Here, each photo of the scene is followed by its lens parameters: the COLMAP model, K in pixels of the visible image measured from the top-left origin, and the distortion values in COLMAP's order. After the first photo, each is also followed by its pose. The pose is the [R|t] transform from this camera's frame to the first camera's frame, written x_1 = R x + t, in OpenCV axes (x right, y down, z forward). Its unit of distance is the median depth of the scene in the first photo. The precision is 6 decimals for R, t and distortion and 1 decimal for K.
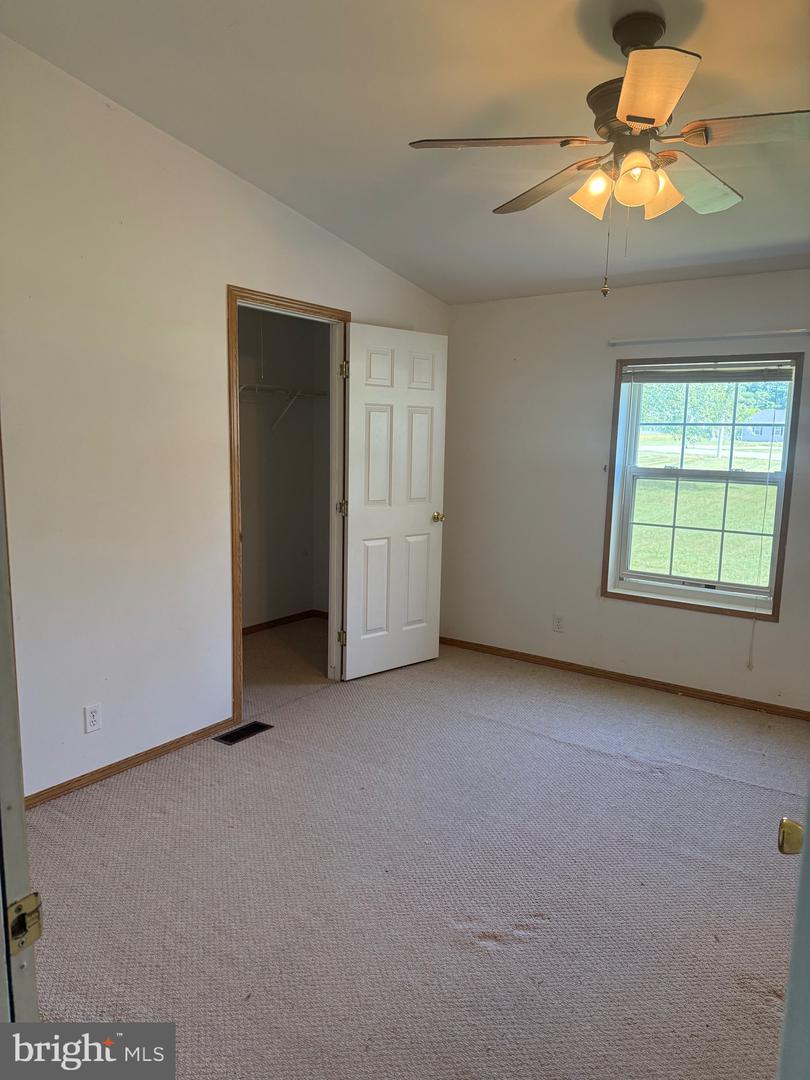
lens RADIAL K [[755.4, 0, 394.5], [0, 755.4, 539.6], [0, 0, 1]] dist [0.143913, -0.236032]
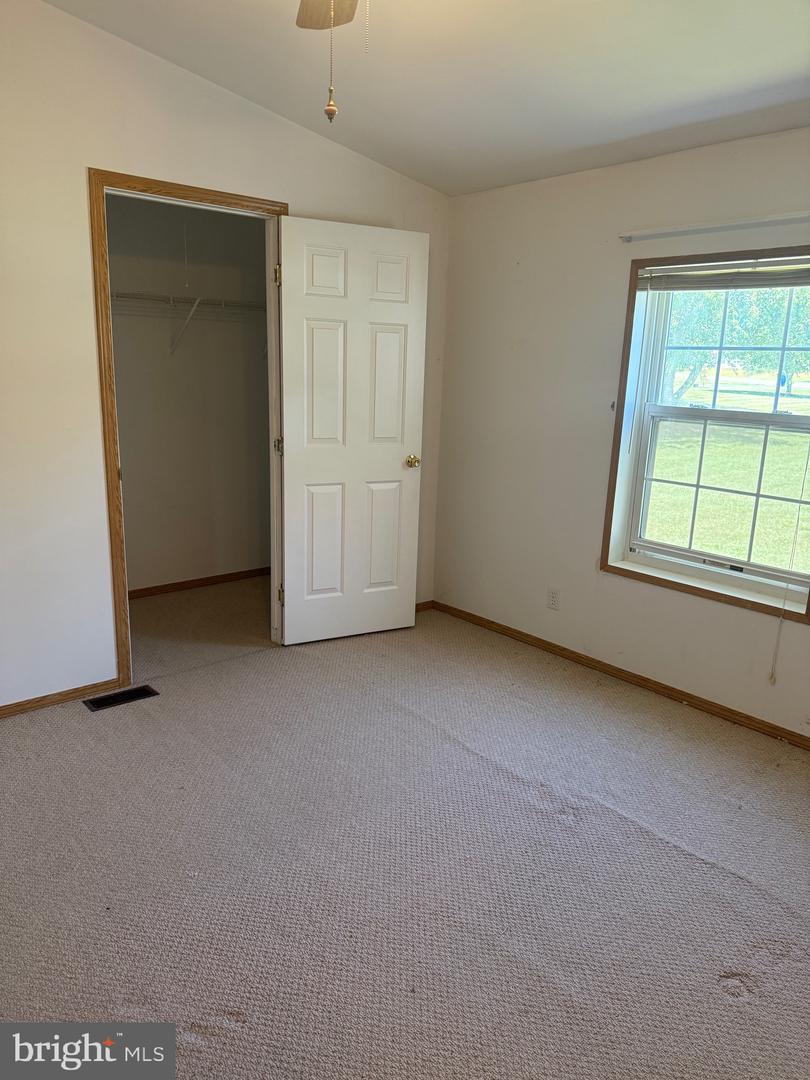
lens RADIAL K [[753.1, 0, 405.0], [0, 753.1, 540.0], [0, 0, 1]] dist [0.149386, -0.282220]
pose [[0.971790, 0.064143, -0.226959, 0.264692], [-0.045422, 0.995192, 0.086776, -0.016536], [0.231434, -0.074019, 0.970031, 0.202012]]
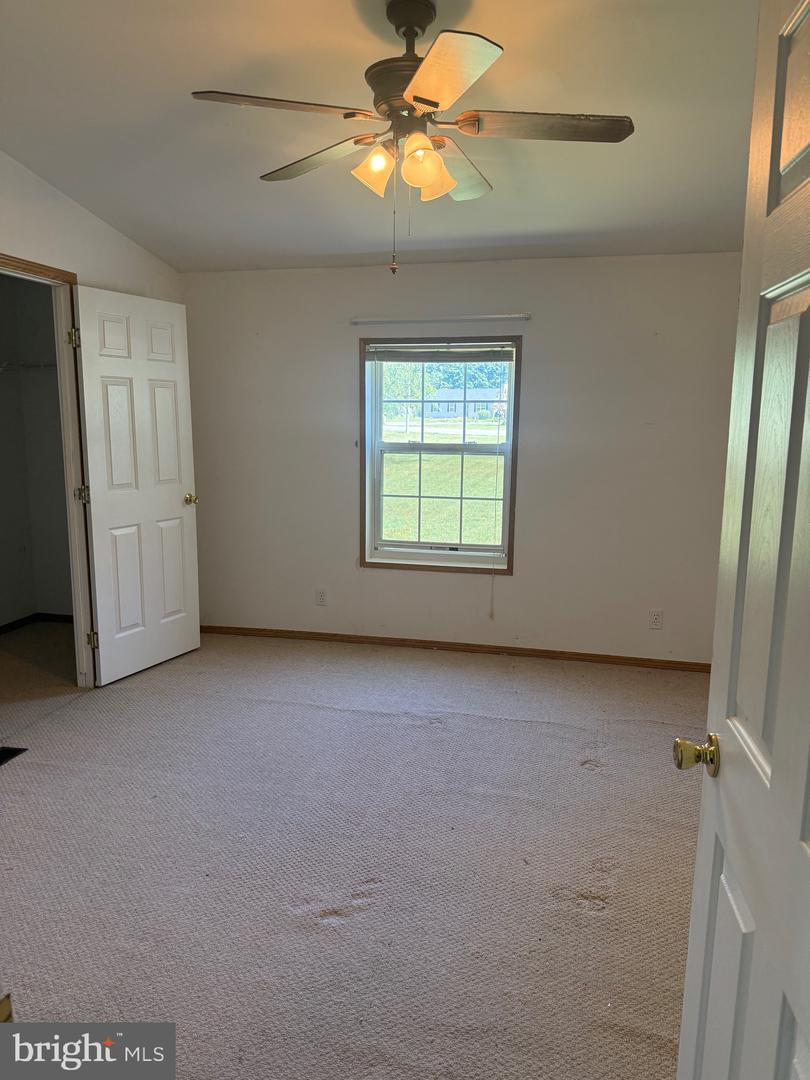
lens RADIAL K [[753.1, 0, 405.0], [0, 753.1, 540.0], [0, 0, 1]] dist [0.149386, -0.282220]
pose [[0.920094, -0.076092, 0.384235, -0.070027], [0.064614, 0.996996, 0.042715, -0.002517], [-0.386331, -0.014475, 0.922247, 0.026250]]
